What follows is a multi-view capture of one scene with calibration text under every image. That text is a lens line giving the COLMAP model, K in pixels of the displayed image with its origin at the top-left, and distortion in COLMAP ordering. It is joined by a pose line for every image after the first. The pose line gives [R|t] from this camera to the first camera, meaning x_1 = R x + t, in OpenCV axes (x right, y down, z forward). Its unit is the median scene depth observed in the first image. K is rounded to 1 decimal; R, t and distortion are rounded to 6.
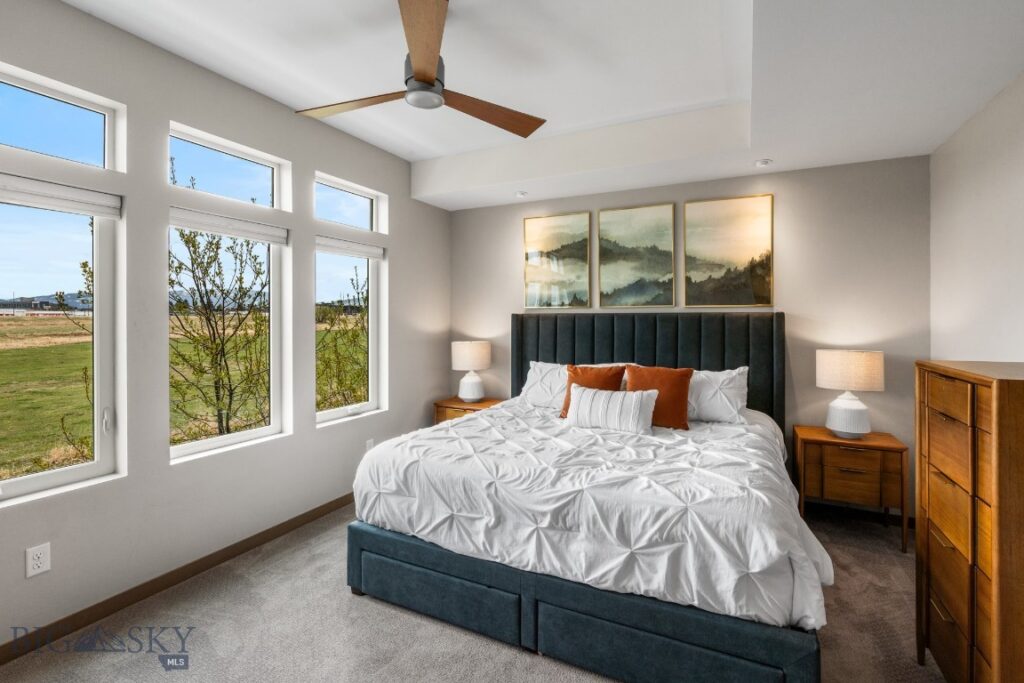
lens RADIAL K [[475.9, 0, 514.2], [0, 475.9, 318.2], [0, 0, 1]] dist [-0.010623, 0.000643]
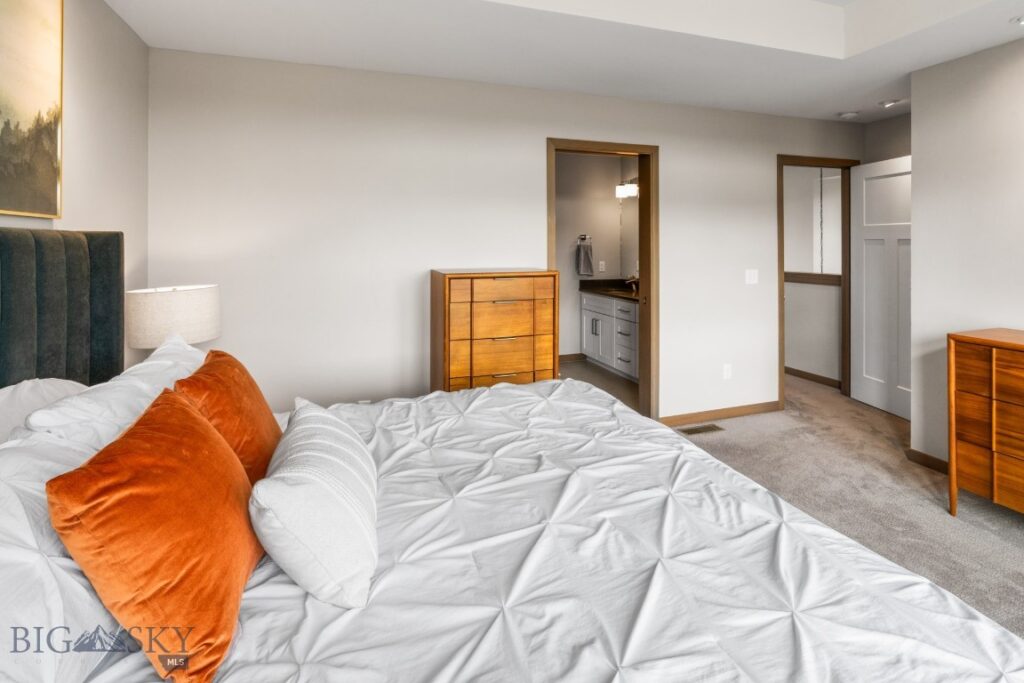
lens RADIAL K [[499.2, 0, 526.1], [0, 499.2, 249.9], [0, 0, 1]] dist [-0.002035, -0.000054]
pose [[-0.715826, -0.003125, 0.698272, -0.166663], [0.002581, 0.999971, 0.007121, 0.004786], [-0.698274, 0.006899, -0.715797, 0.964613]]
